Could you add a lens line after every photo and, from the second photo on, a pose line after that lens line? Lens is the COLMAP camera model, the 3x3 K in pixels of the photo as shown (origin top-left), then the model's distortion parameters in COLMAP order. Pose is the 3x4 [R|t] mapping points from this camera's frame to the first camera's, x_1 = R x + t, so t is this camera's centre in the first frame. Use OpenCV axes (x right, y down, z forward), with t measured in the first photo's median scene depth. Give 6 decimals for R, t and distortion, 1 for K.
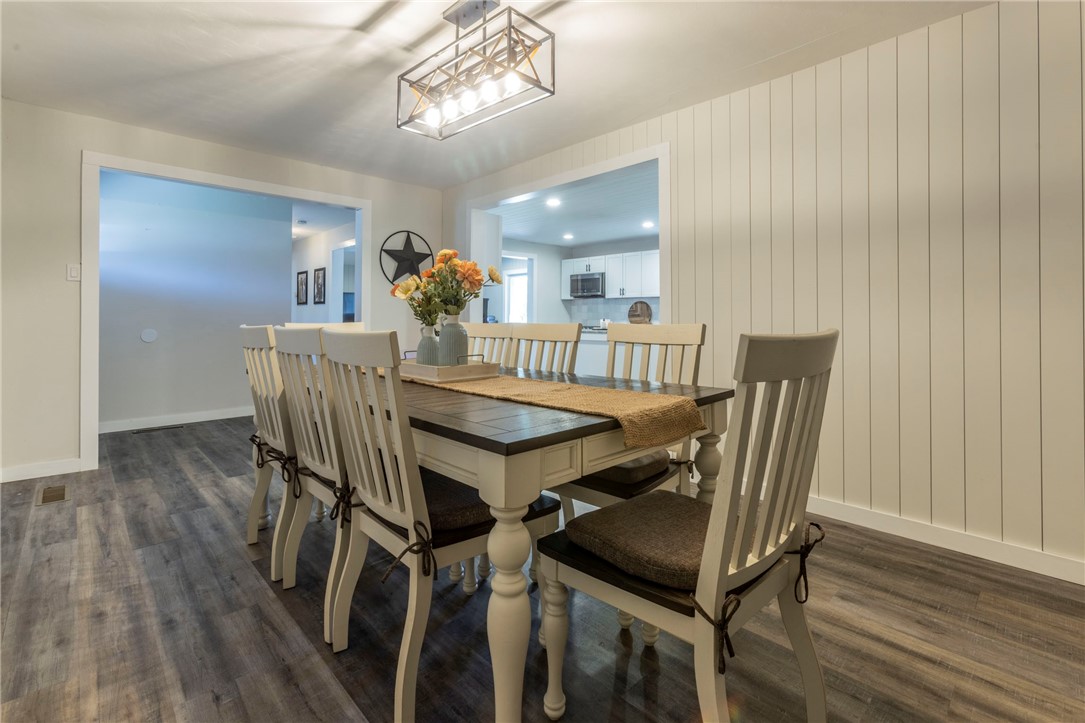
lens RADIAL K [[492.4, 0, 552.1], [0, 492.4, 310.5], [0, 0, 1]] dist [-0.013085, 0.006497]
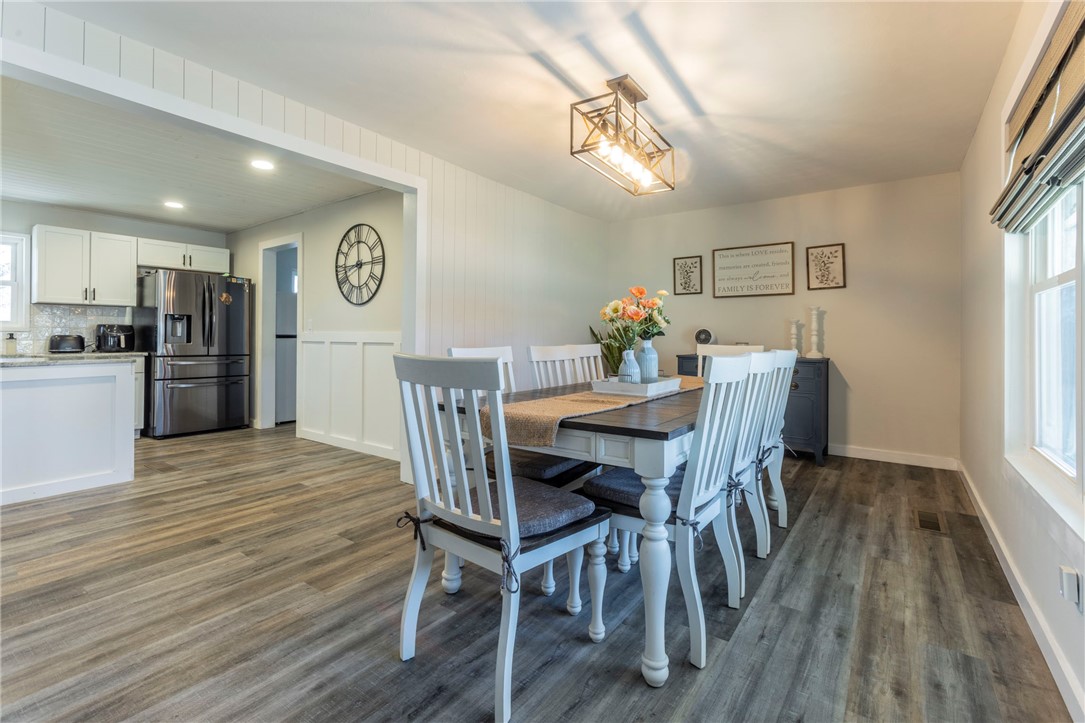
lens RADIAL K [[492.4, 0, 519.0], [0, 492.4, 332.1], [0, 0, 1]] dist [-0.013085, 0.006497]
pose [[-0.136489, 0.005569, 0.990626, -1.632408], [-0.021659, 0.999728, -0.008604, 0.004923], [-0.990405, -0.022630, -0.136331, 1.732825]]
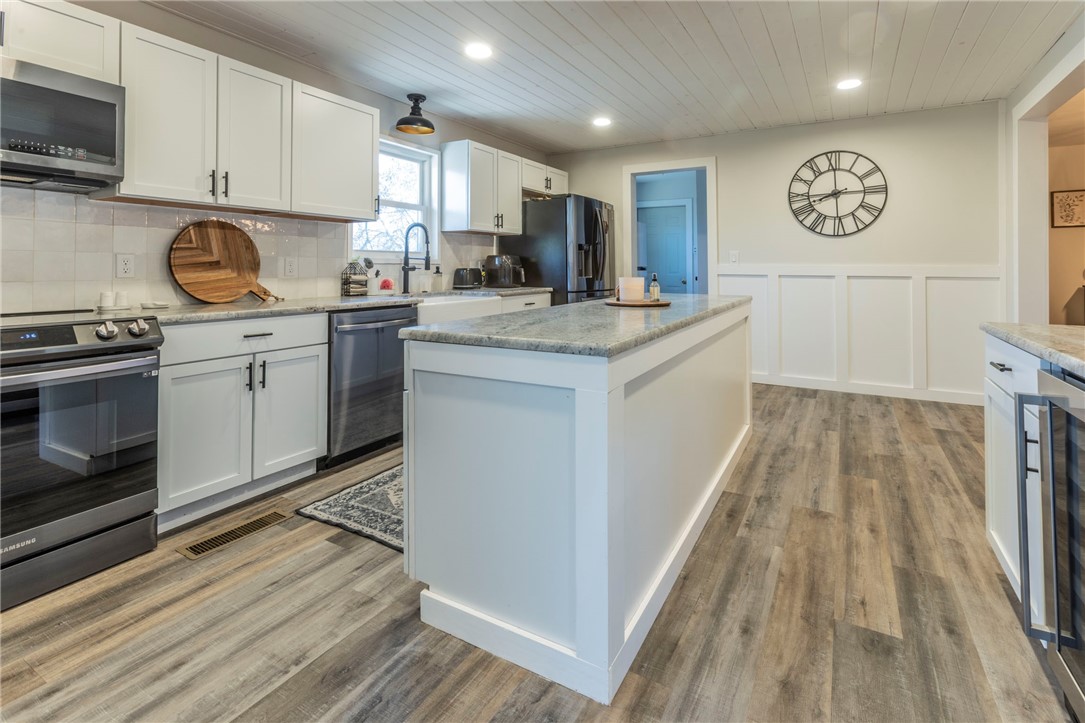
lens RADIAL K [[492.4, 0, 554.5], [0, 492.4, 274.1], [0, 0, 1]] dist [-0.013085, 0.006497]
pose [[-0.260176, -0.023566, 0.965274, -0.941006], [-0.019492, 0.999627, 0.019152, 0.030244], [-0.965364, -0.013832, -0.260538, 4.316686]]
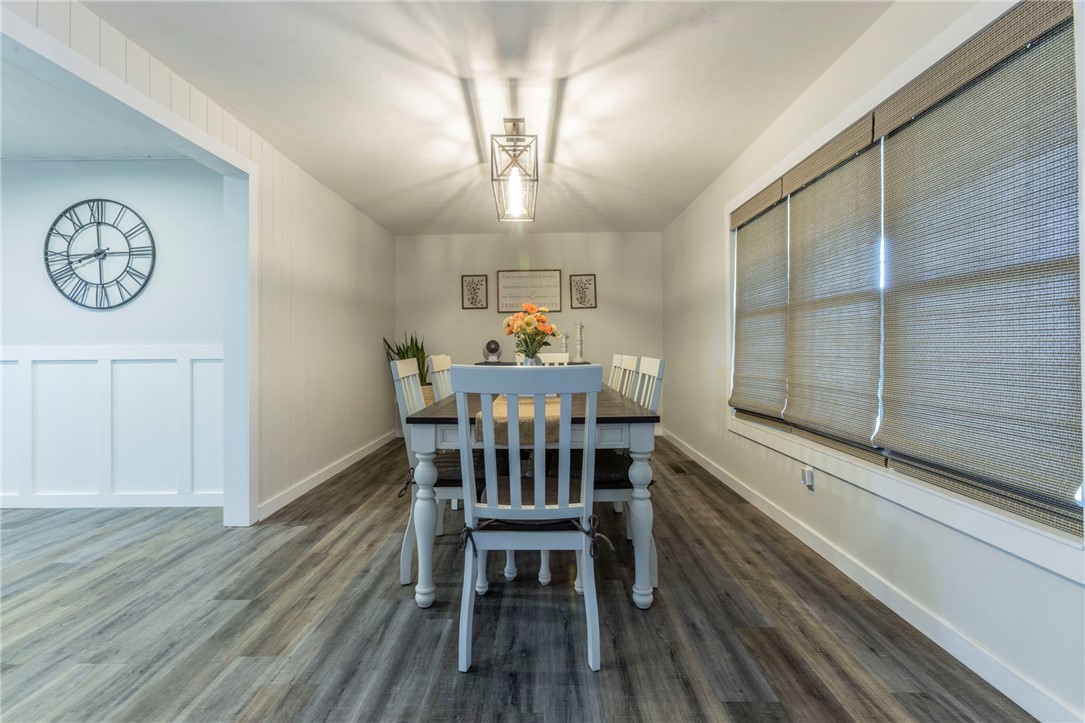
lens RADIAL K [[492.4, 0, 524.4], [0, 492.4, 342.5], [0, 0, 1]] dist [-0.013085, 0.006497]
pose [[-0.689947, 0.011203, 0.723773, -1.450544], [-0.003696, 0.999813, -0.018998, 0.018551], [-0.723851, -0.015783, -0.689776, 2.359715]]
